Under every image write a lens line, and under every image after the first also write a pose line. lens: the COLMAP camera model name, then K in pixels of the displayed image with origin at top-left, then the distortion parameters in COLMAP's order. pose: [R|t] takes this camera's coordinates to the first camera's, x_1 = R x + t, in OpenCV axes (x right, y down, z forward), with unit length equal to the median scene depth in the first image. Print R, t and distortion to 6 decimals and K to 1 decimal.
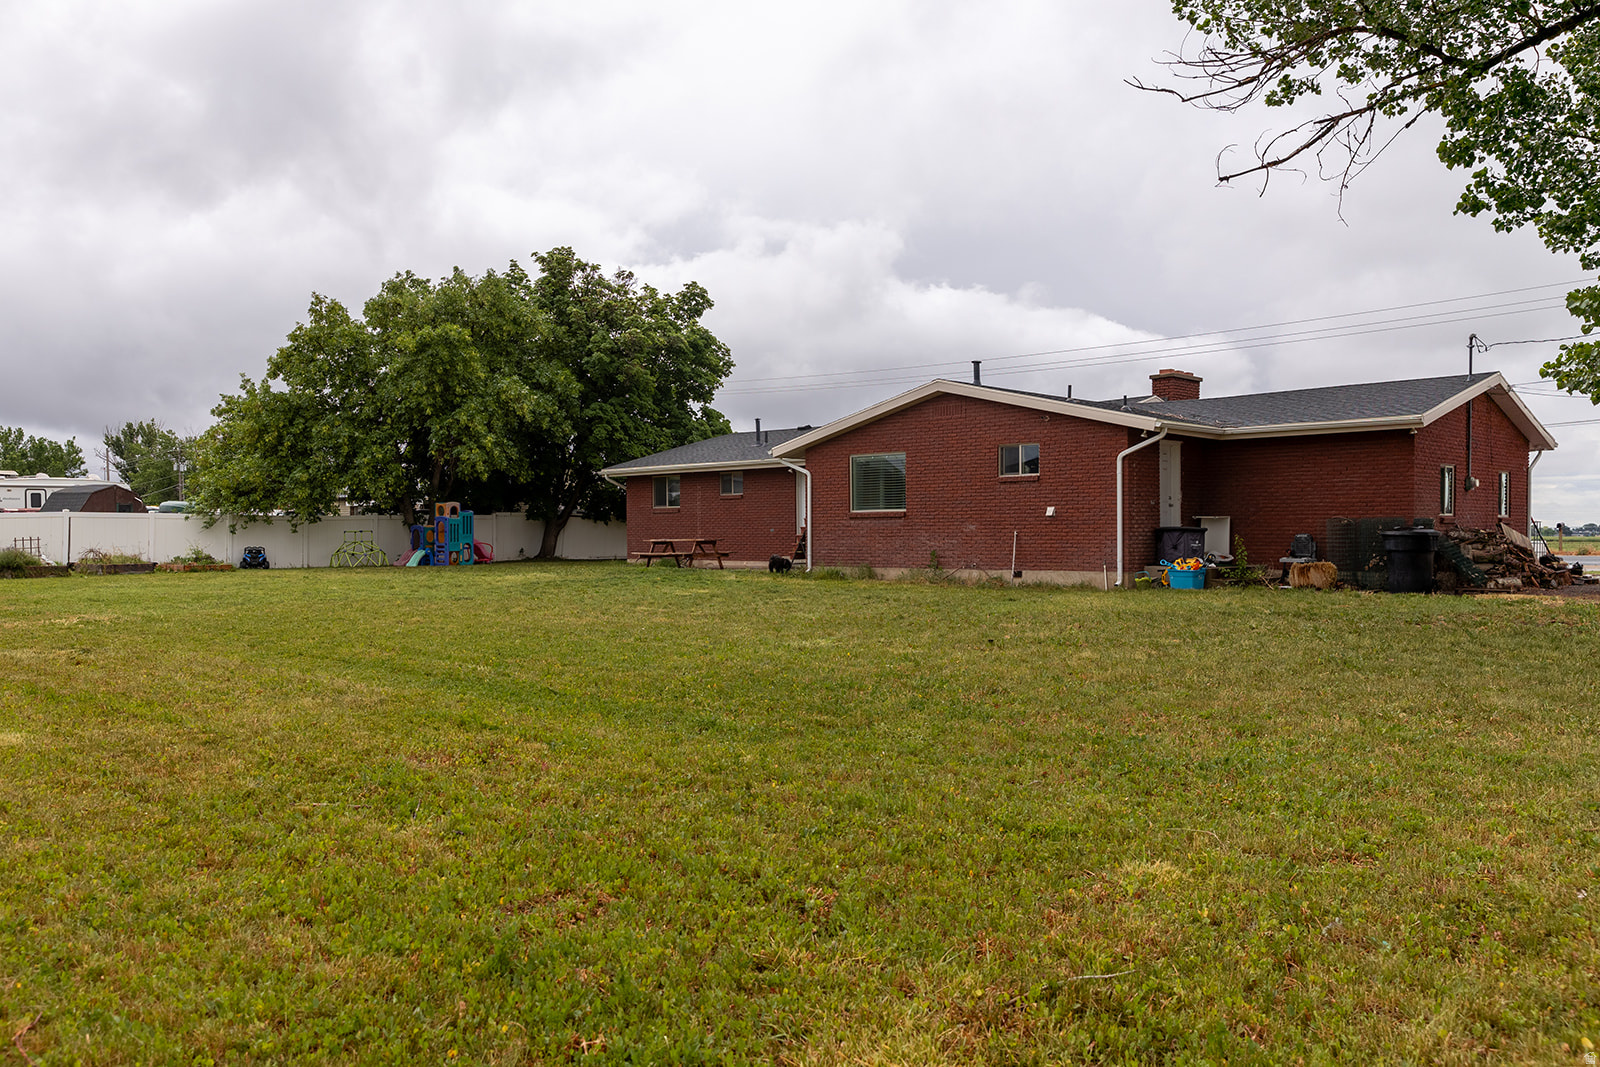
lens RADIAL K [[1192.7, 0, 796.2], [0, 1192.7, 532.2], [0, 0, 1]] dist [-0.005208, 0.000006]
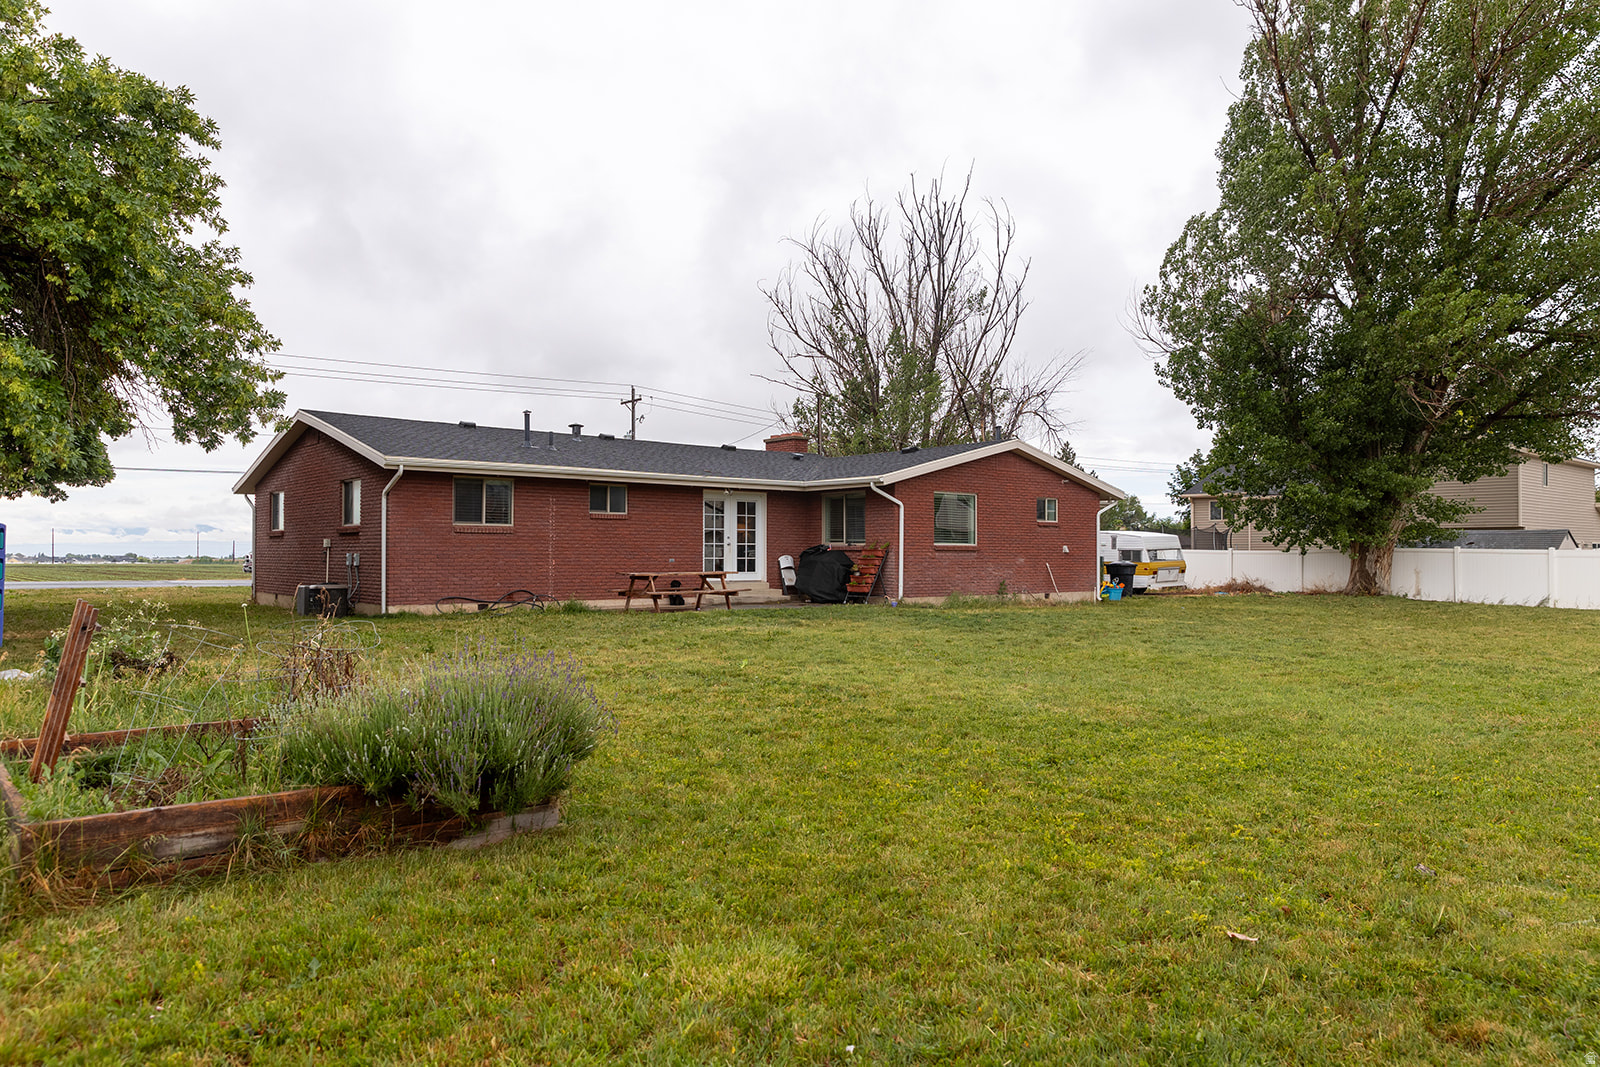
lens RADIAL K [[1109.6, 0, 802.0], [0, 1109.6, 538.0], [0, 0, 1]] dist [0.007845, 0.004377]
pose [[0.103435, 0.031847, 0.994126, -1.004095], [0.002108, 0.999478, -0.032237, 0.009607], [-0.994634, 0.005430, 0.103314, 1.075733]]
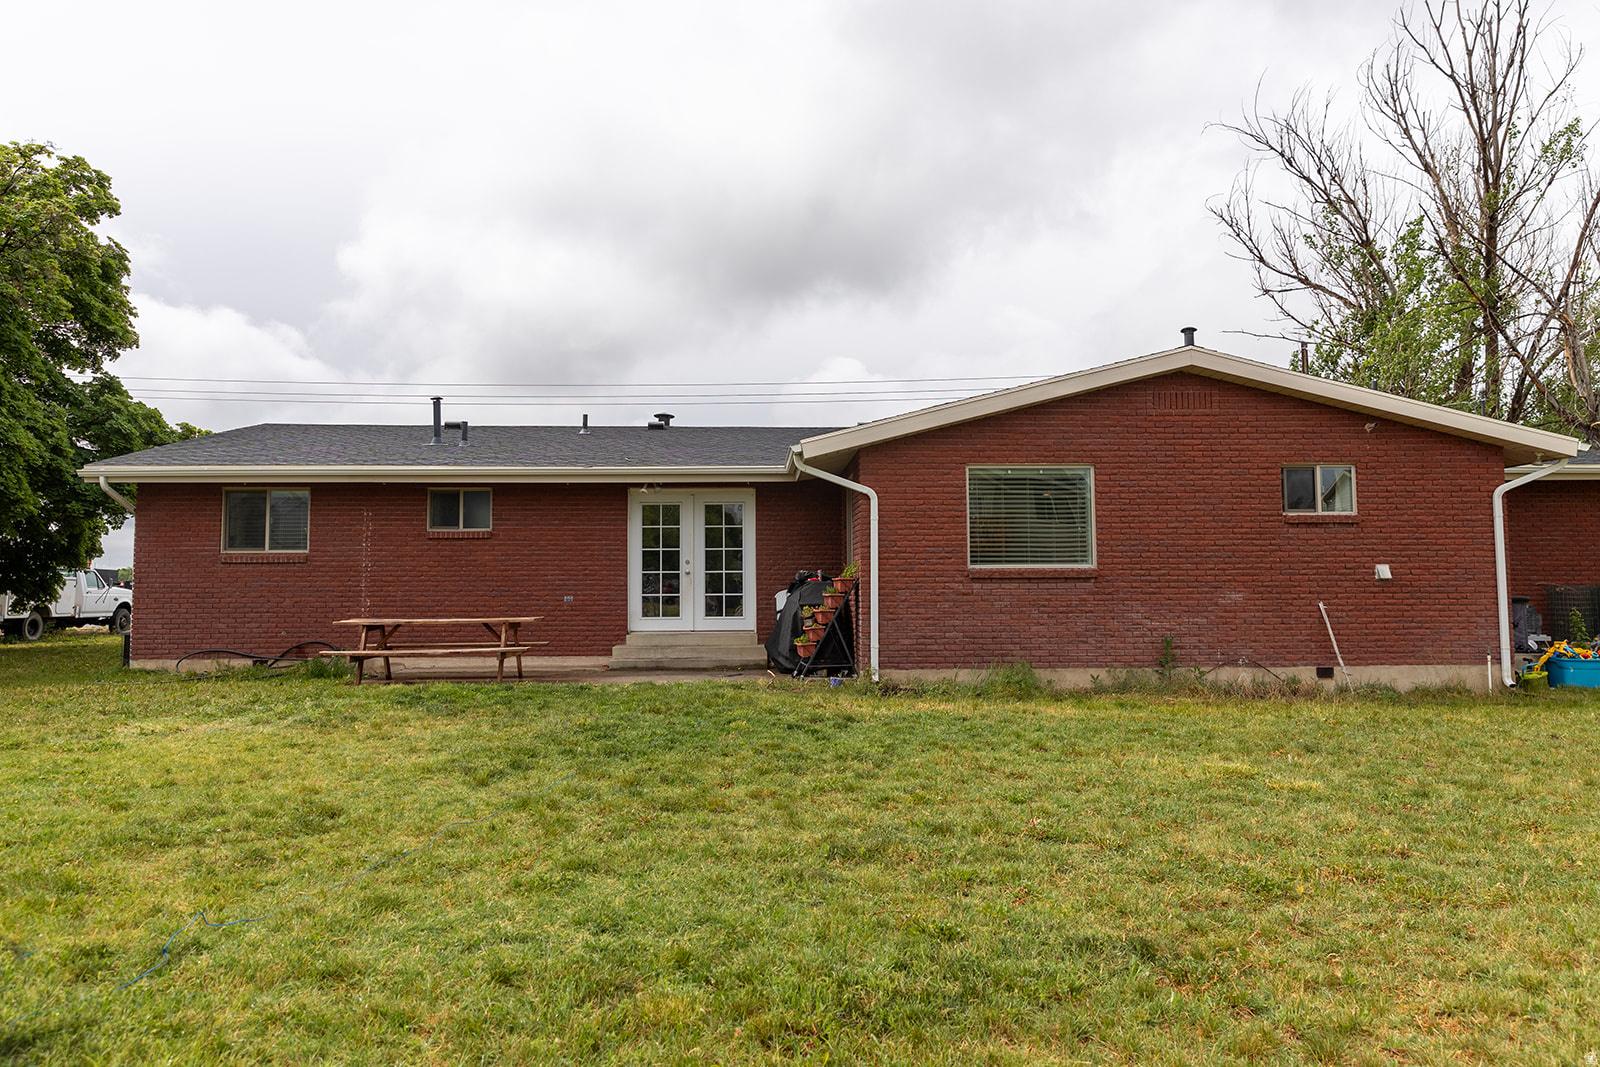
lens RADIAL K [[1109.6, 0, 794.5], [0, 1109.6, 539.0], [0, 0, 1]] dist [0.007845, 0.004377]
pose [[0.707815, 0.040352, 0.705244, -0.394181], [-0.001224, 0.998436, -0.055899, -0.001460], [-0.706397, 0.038703, 0.706757, 0.737719]]
